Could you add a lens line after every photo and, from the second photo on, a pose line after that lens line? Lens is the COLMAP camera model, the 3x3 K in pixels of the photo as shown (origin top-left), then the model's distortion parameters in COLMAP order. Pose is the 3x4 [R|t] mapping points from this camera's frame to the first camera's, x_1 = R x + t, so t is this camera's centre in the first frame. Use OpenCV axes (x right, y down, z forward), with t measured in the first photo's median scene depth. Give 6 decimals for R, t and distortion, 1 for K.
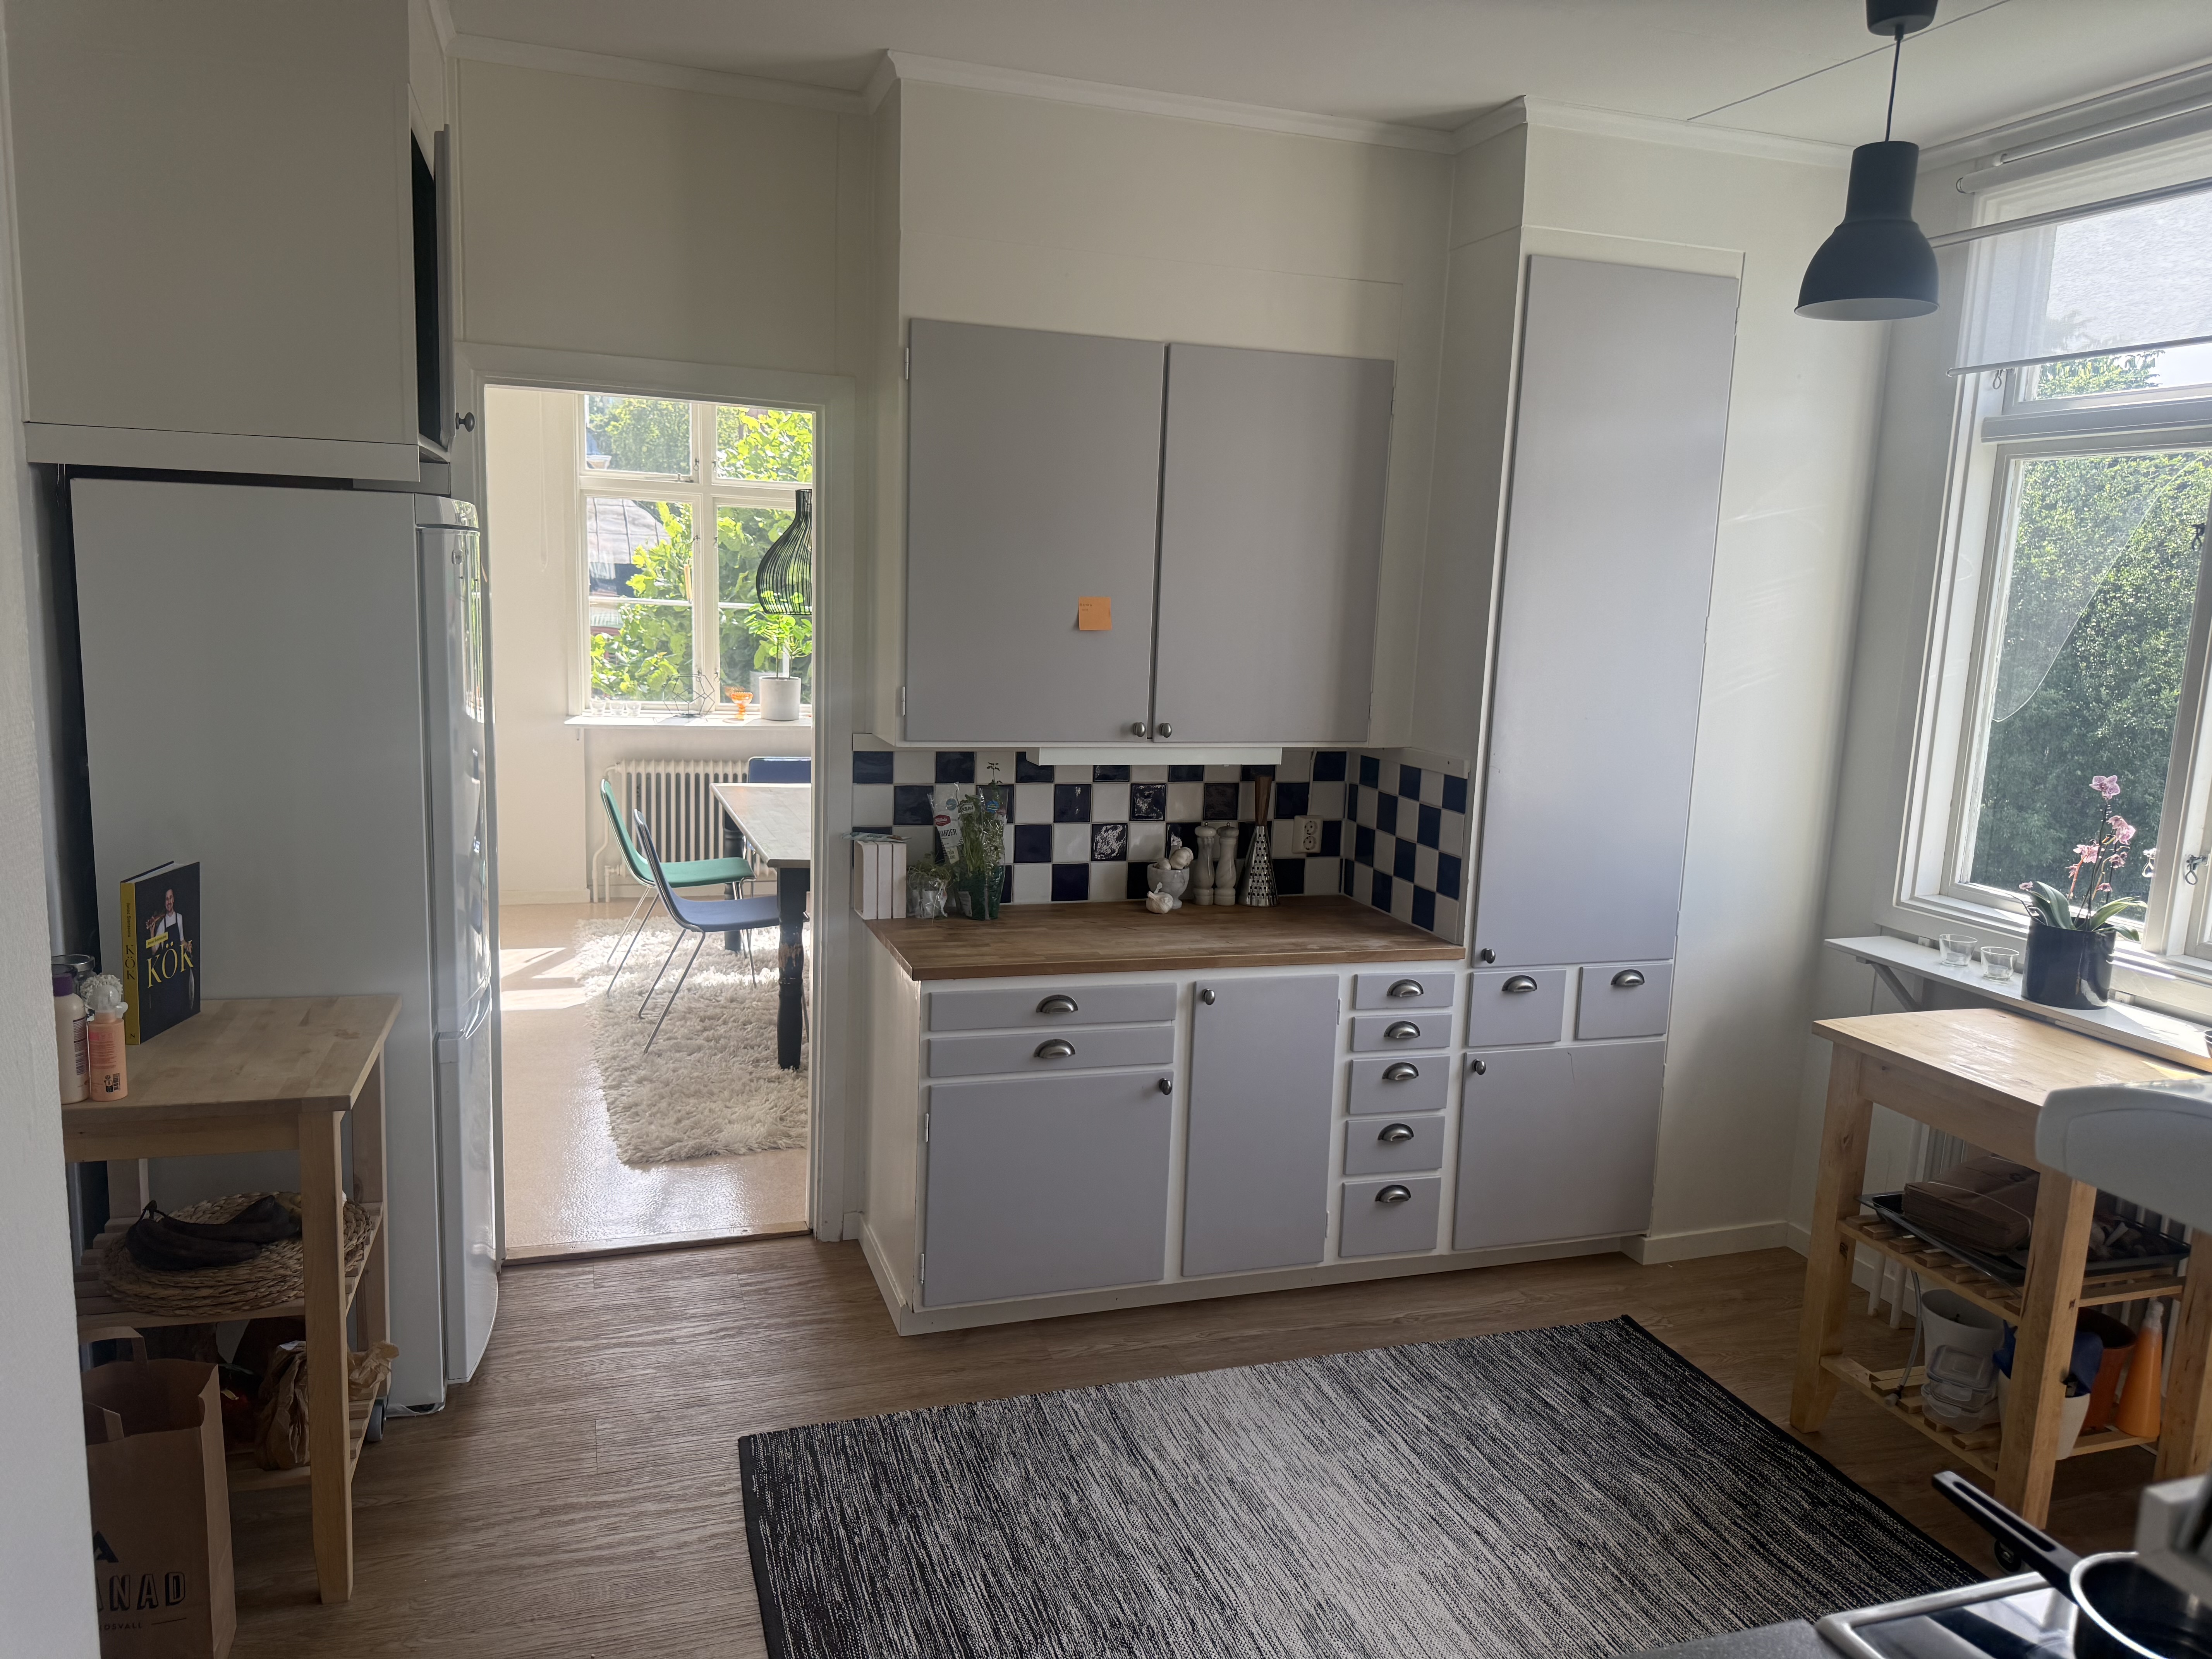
lens RADIAL K [[1588.7, 0, 1106.0], [0, 1588.7, 829.5], [0, 0, 1]] dist [0.131756, -0.003688]
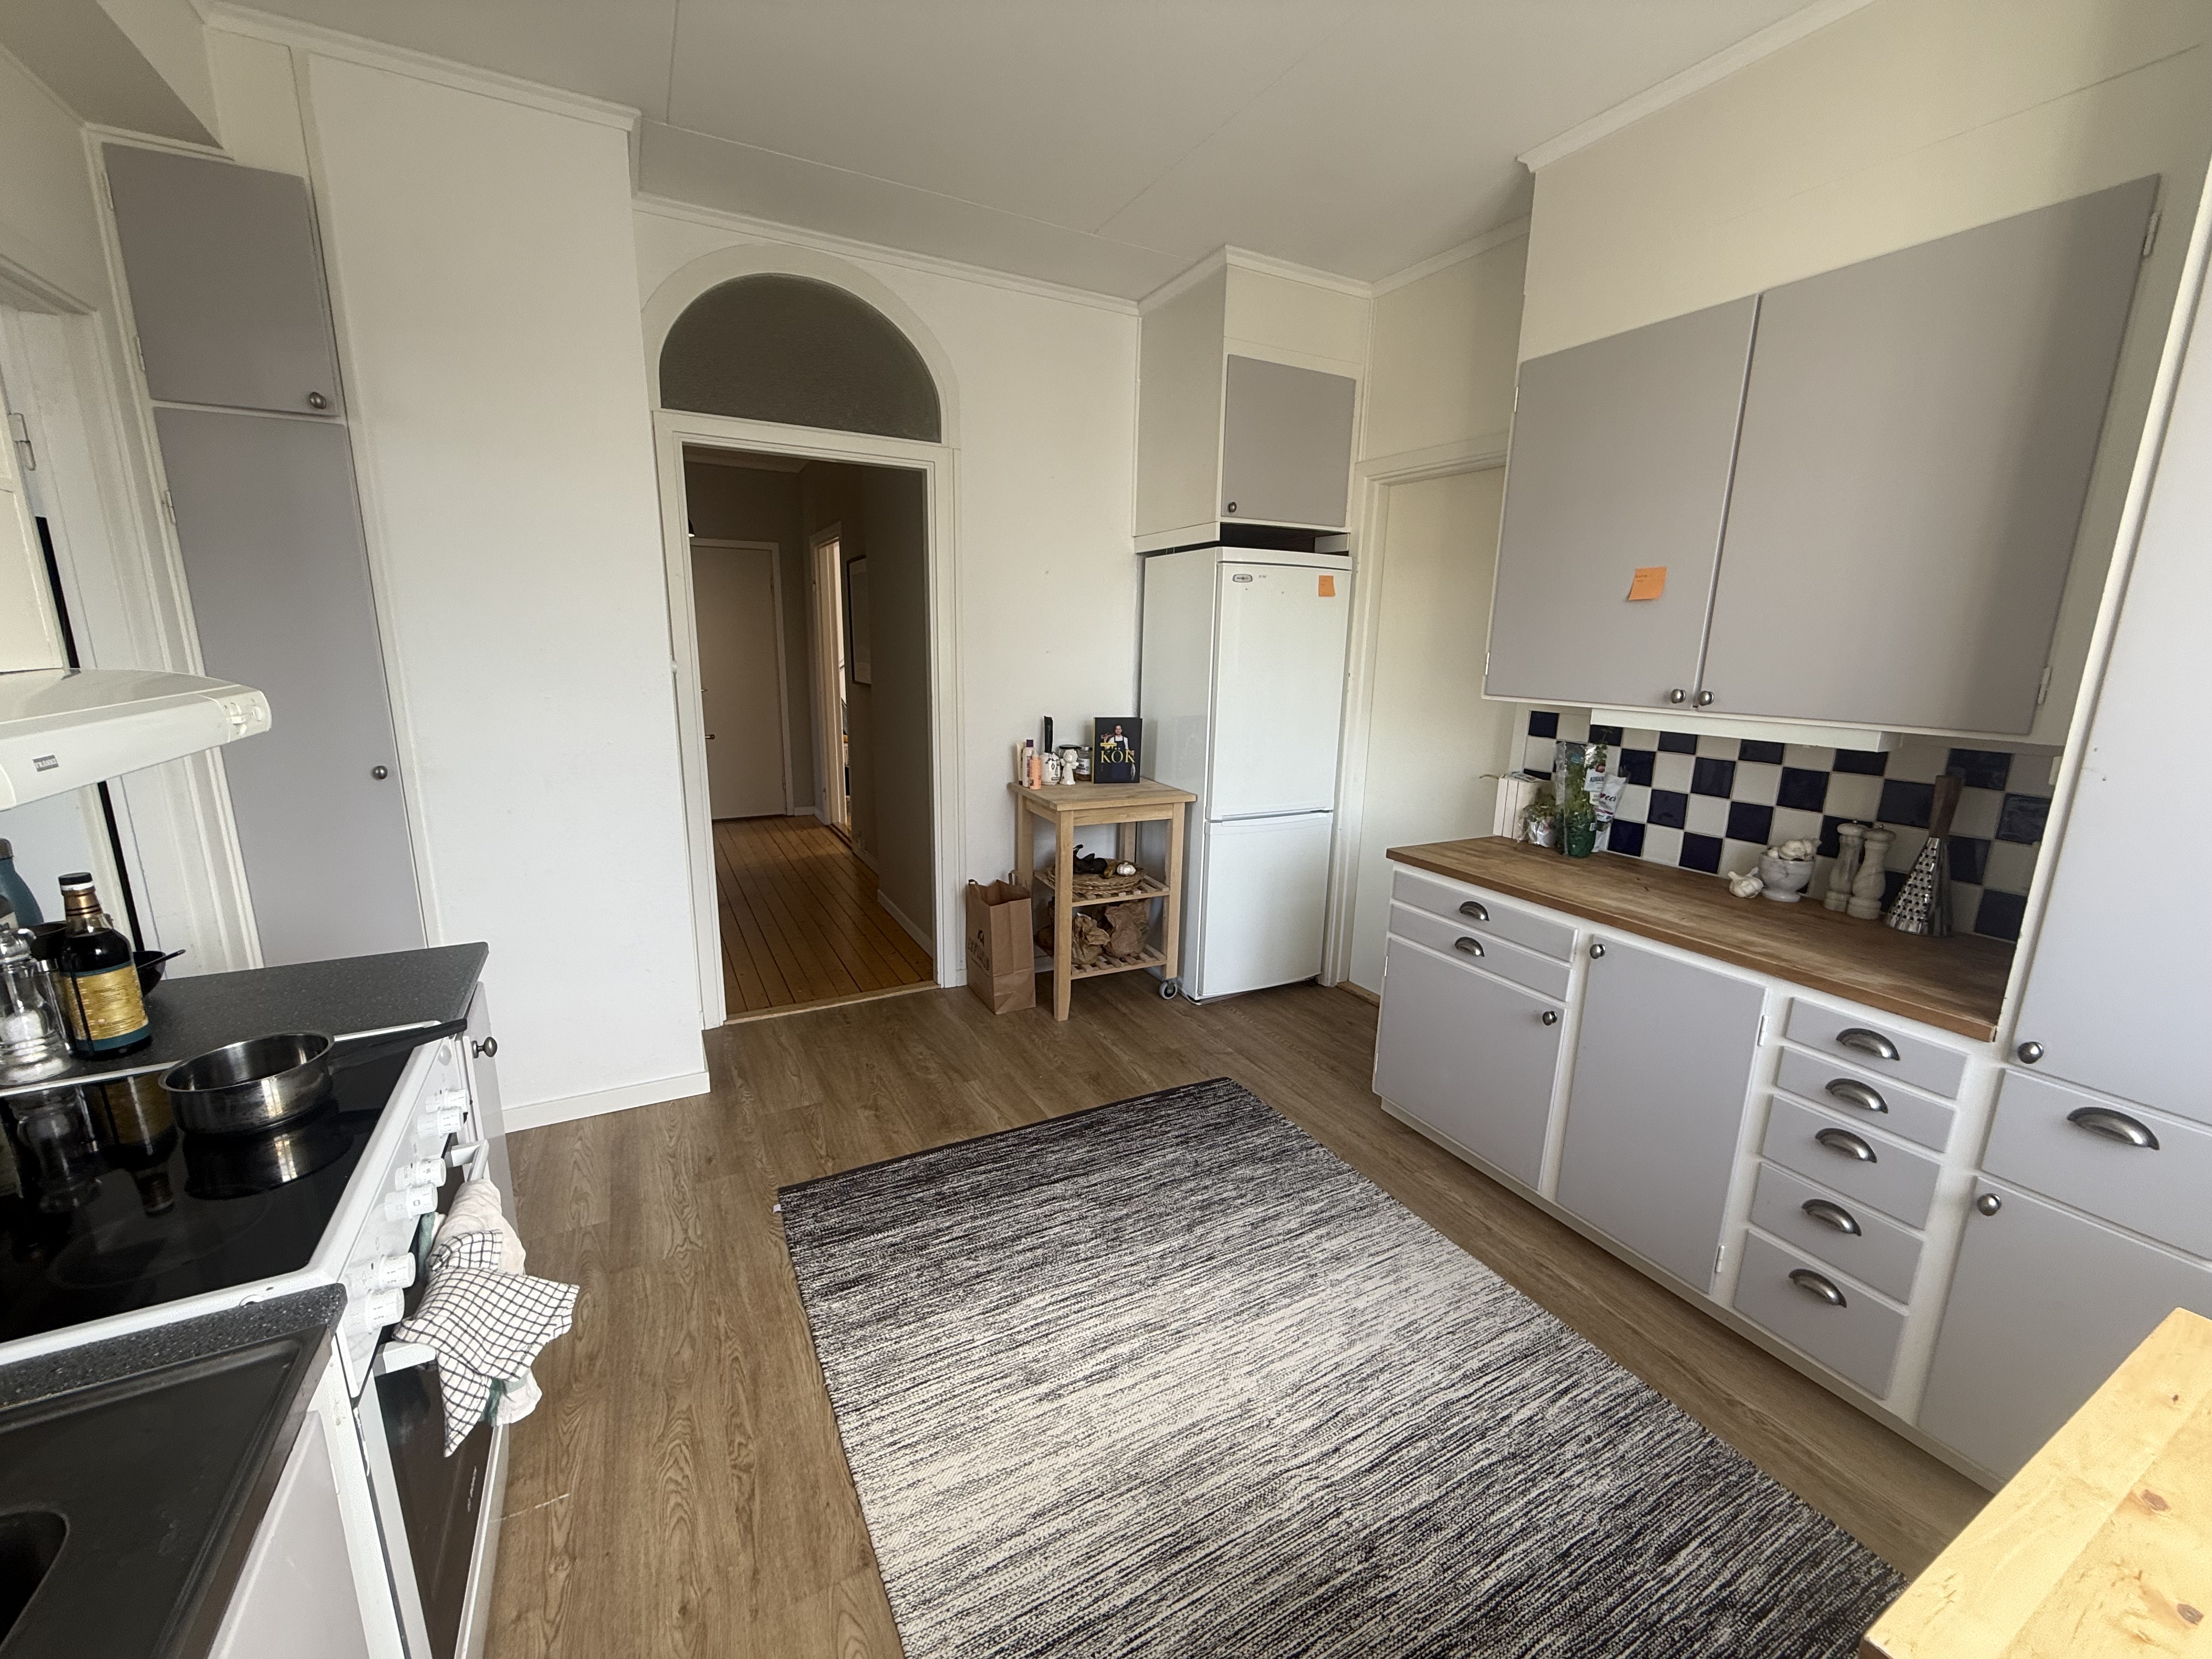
lens RADIAL K [[878.5, 0, 1100.7], [0, 878.5, 824.6], [0, 0, 1]] dist [0.003116, -0.000179]
pose [[0.160704, 0.170033, -0.972246, 0.510616], [-0.167620, 0.975442, 0.142886, -0.001654], [0.972665, 0.140005, 0.185259, 0.534364]]
